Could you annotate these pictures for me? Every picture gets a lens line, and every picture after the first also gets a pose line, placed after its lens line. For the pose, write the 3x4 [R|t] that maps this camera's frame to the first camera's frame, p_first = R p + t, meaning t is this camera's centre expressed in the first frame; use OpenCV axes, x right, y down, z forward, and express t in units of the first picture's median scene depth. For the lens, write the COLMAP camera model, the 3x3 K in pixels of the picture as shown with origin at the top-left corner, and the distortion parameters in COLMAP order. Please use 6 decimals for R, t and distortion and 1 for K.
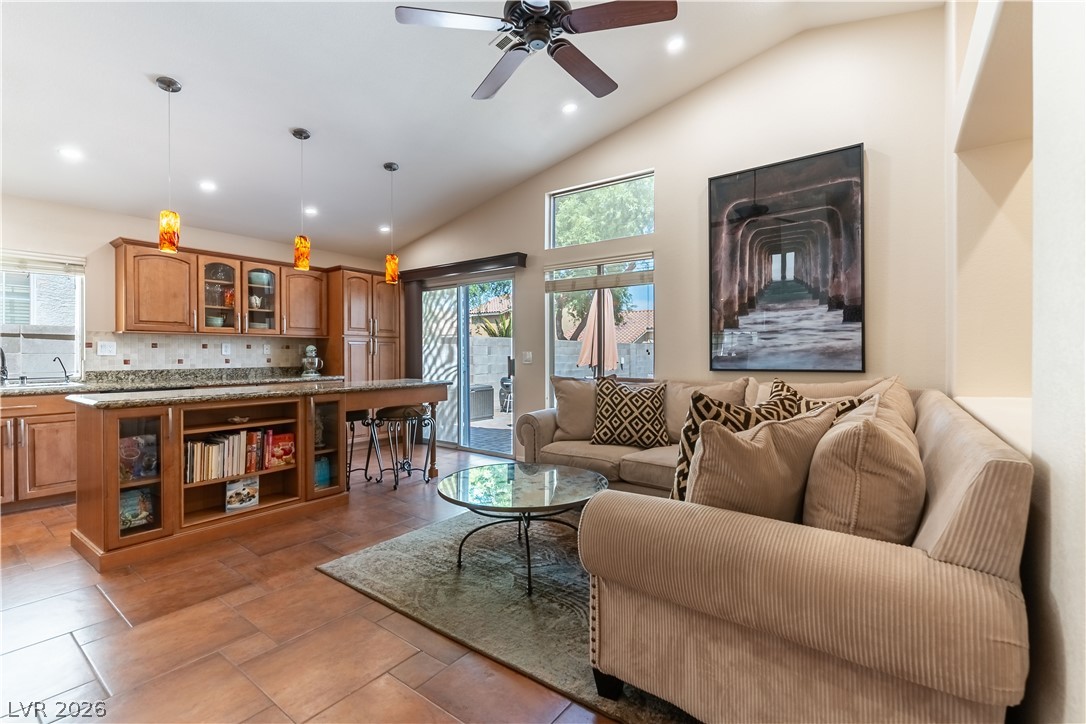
lens RADIAL K [[474.3, 0, 556.3], [0, 474.3, 356.6], [0, 0, 1]] dist [-0.001474, -0.000693]
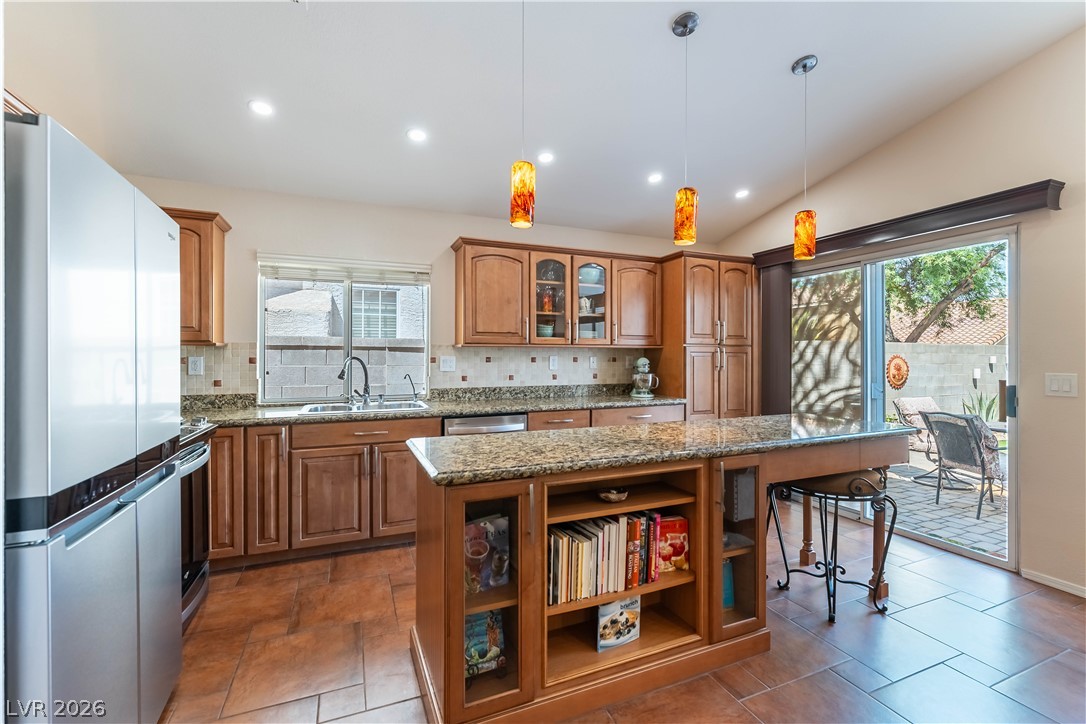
lens RADIAL K [[474.3, 0, 553.1], [0, 474.3, 355.9], [0, 0, 1]] dist [-0.001474, -0.000693]
pose [[0.858743, 0.000419, -0.512406, -0.291986], [-0.004379, 0.999969, -0.006521, -0.025040], [0.512388, 0.007844, 0.858718, 0.303395]]
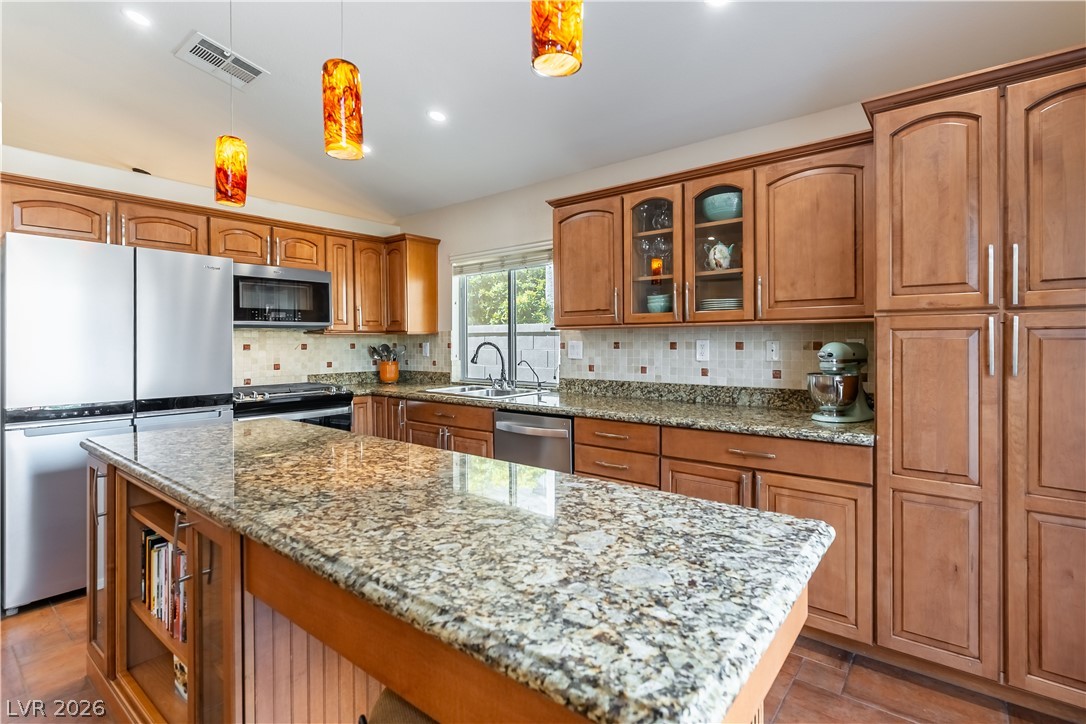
lens RADIAL K [[512.8, 0, 580.5], [0, 512.8, 340.5], [0, 0, 1]] dist [-0.000284, -0.000483]
pose [[-0.016953, -0.001825, -0.999855, -0.107475], [-0.001744, 0.999997, -0.001796, -0.028750], [0.999855, 0.001714, -0.016956, 0.951178]]
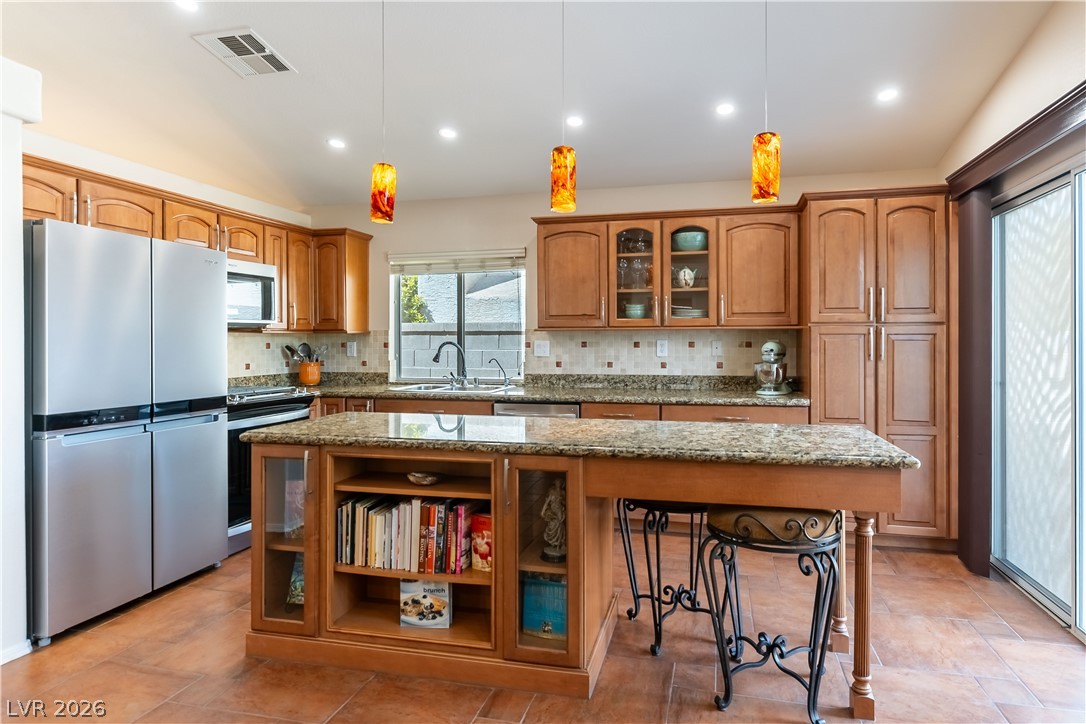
lens RADIAL K [[584.5, 0, 587.3], [0, 584.5, 339.7], [0, 0, 1]] dist [-0.000235, -0.001585]
pose [[0.392570, -0.002190, -0.919719, 0.065421], [-0.002935, 0.999989, -0.003634, -0.027812], [0.919717, 0.004126, 0.392559, 0.609464]]
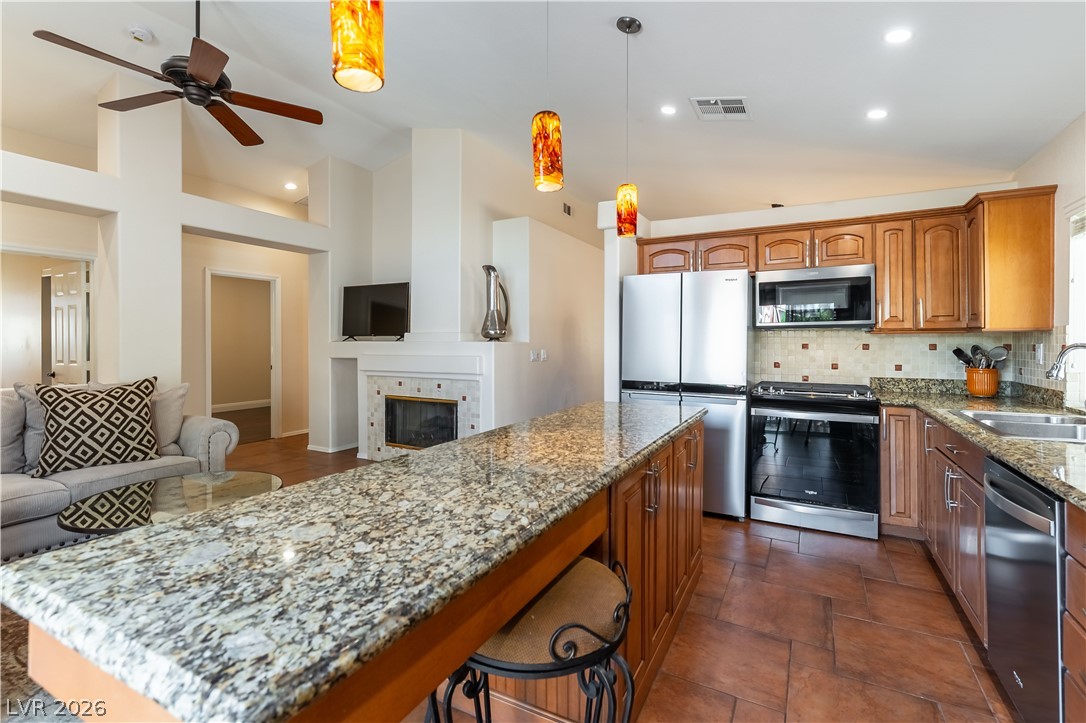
lens RADIAL K [[474.3, 0, 546.8], [0, 474.3, 340.1], [0, 0, 1]] dist [-0.001474, -0.000693]
pose [[-0.989343, -0.002672, -0.145581, -0.367294], [-0.003207, 0.999989, 0.003440, -0.030856], [0.145570, 0.003870, -0.989340, 1.152749]]
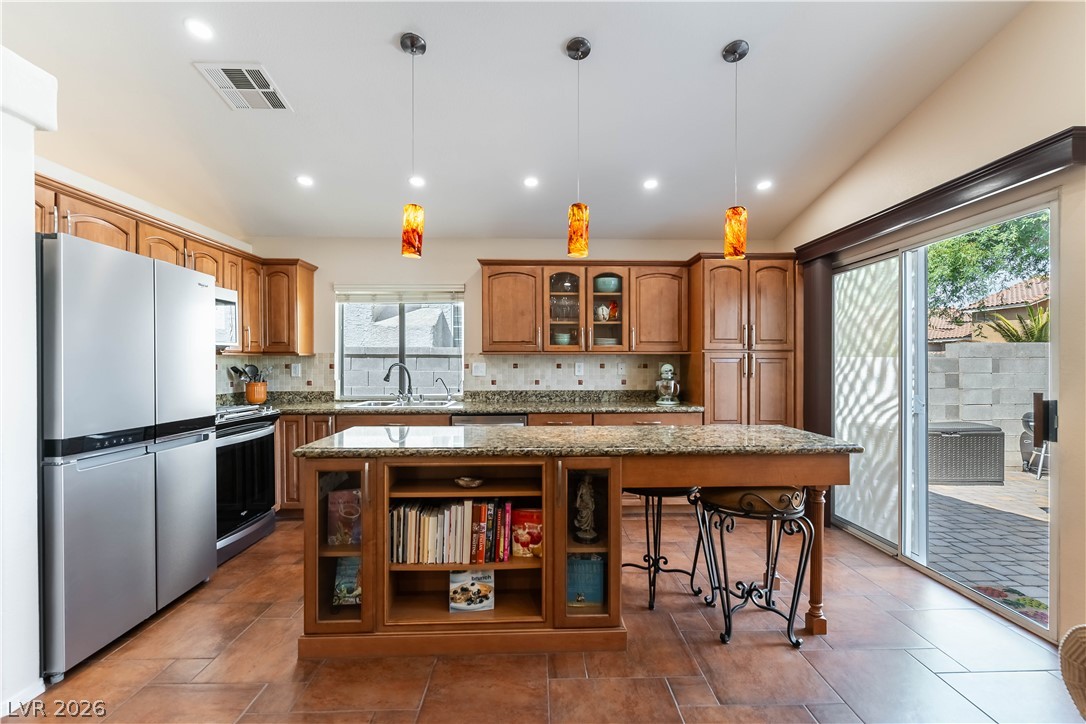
lens RADIAL K [[474.3, 0, 546.8], [0, 474.3, 363.2], [0, 0, 1]] dist [-0.001474, -0.000693]
pose [[0.609443, 0.000526, -0.792830, -0.034068], [-0.004480, 0.999986, -0.002779, -0.026418], [0.792817, 0.005245, 0.609437, 0.451232]]
